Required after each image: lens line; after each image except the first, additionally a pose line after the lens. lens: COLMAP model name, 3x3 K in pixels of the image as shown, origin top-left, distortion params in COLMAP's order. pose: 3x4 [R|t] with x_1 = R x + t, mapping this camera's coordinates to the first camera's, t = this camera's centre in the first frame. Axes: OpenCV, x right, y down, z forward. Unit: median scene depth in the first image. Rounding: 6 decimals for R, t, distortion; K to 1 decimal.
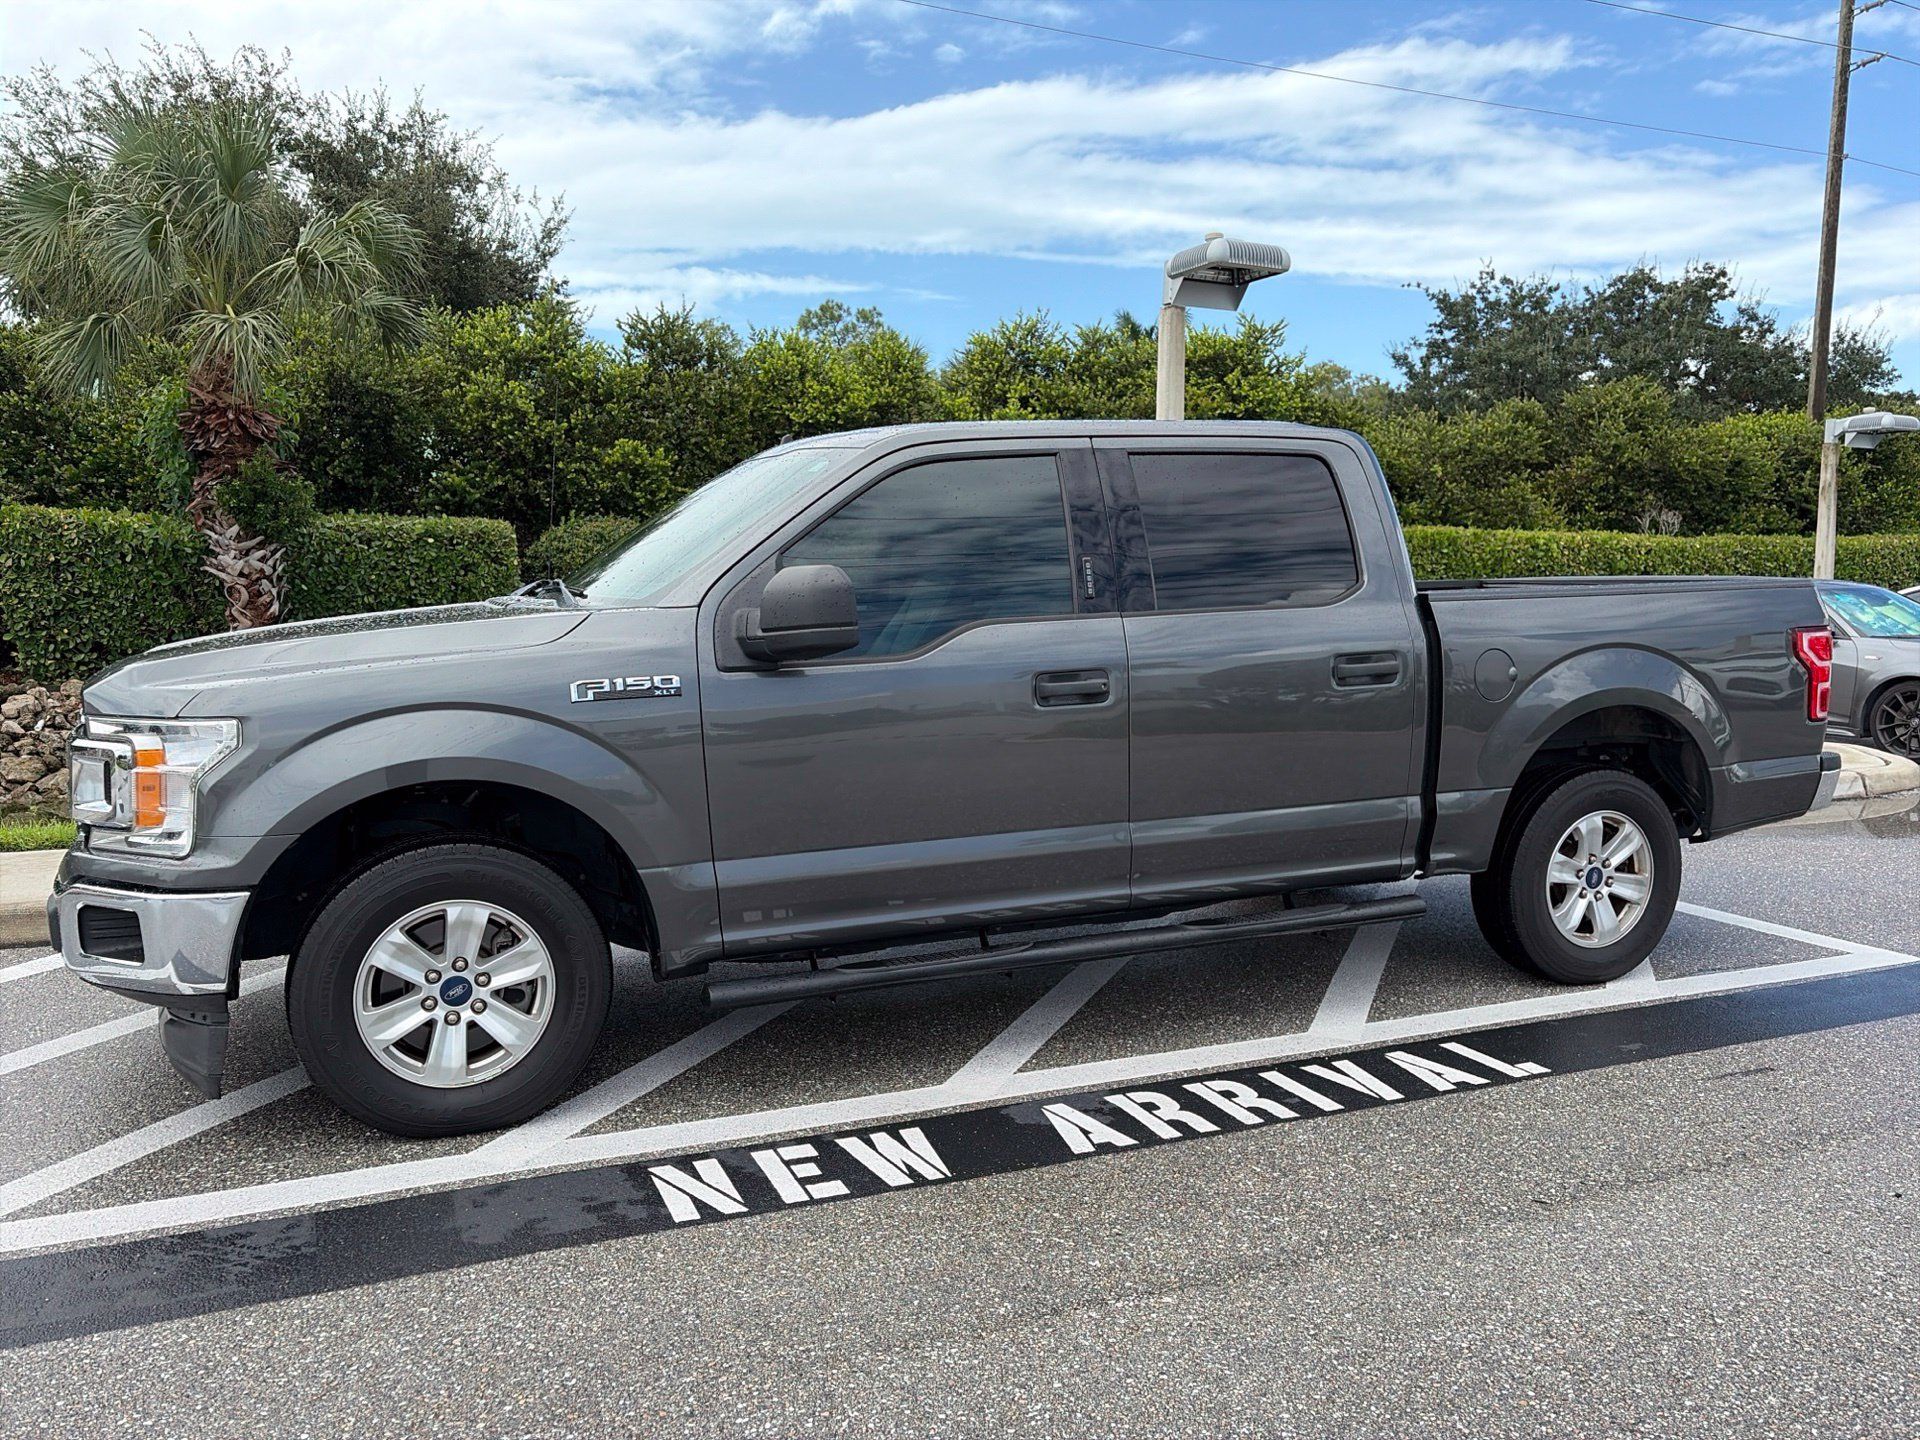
lens RADIAL K [[1445.3, 0, 951.5], [0, 1445.3, 721.9], [0, 0, 1]] dist [0.002926, 0.035744]
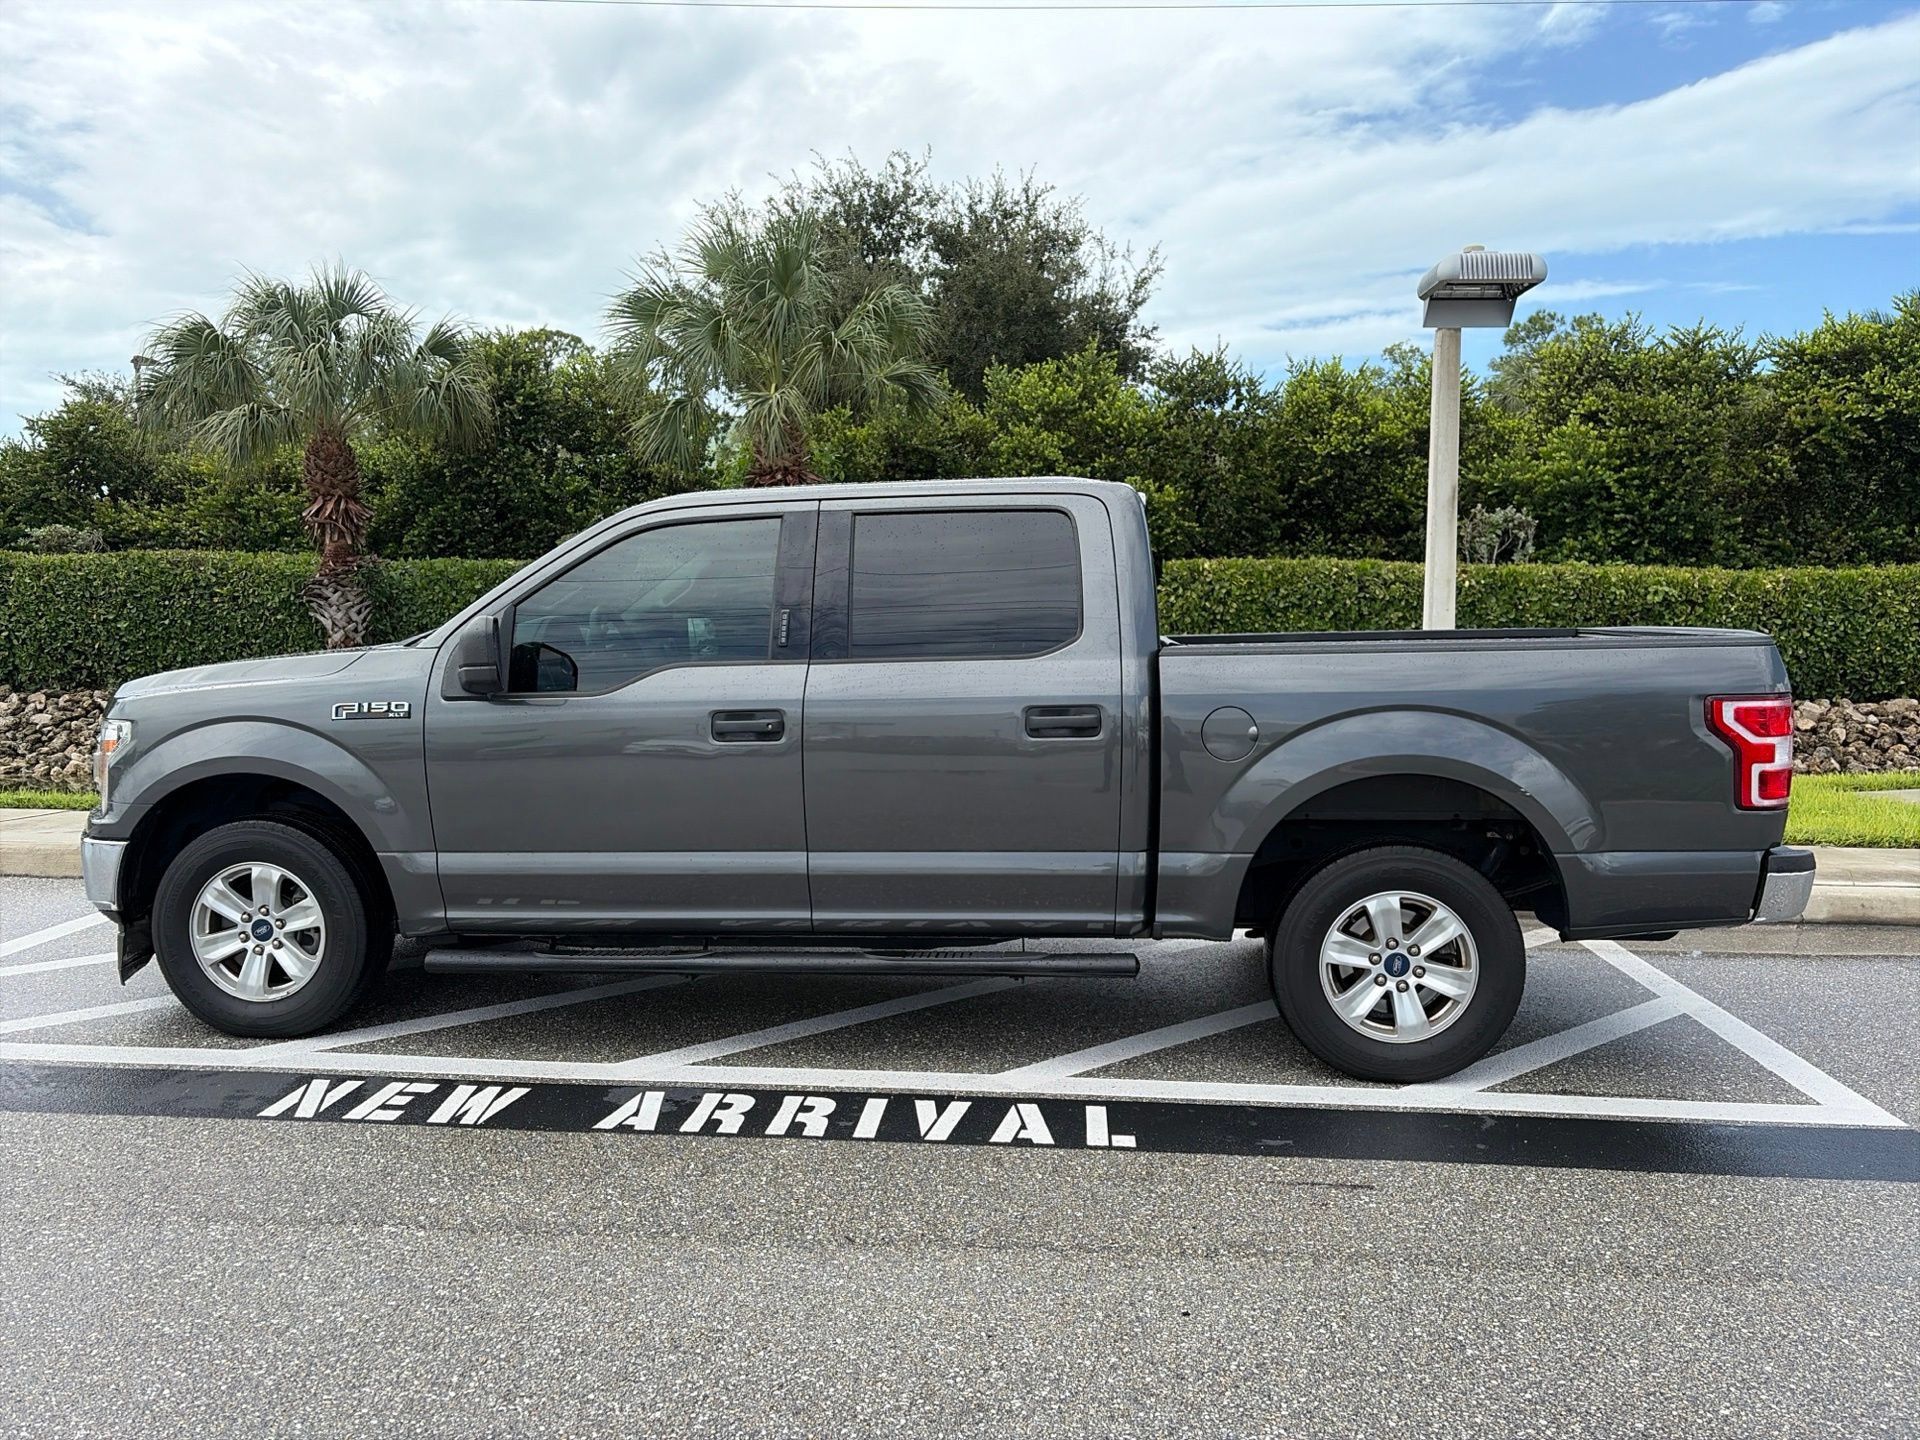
lens RADIAL K [[1450.2, 0, 944.7], [0, 1450.2, 708.7], [0, 0, 1]] dist [0.051933, -0.057583]
pose [[0.880875, 0.037110, -0.471893, 0.675374], [-0.051241, 0.998539, -0.017124, -0.023086], [0.470568, 0.039265, 0.881490, 0.071454]]
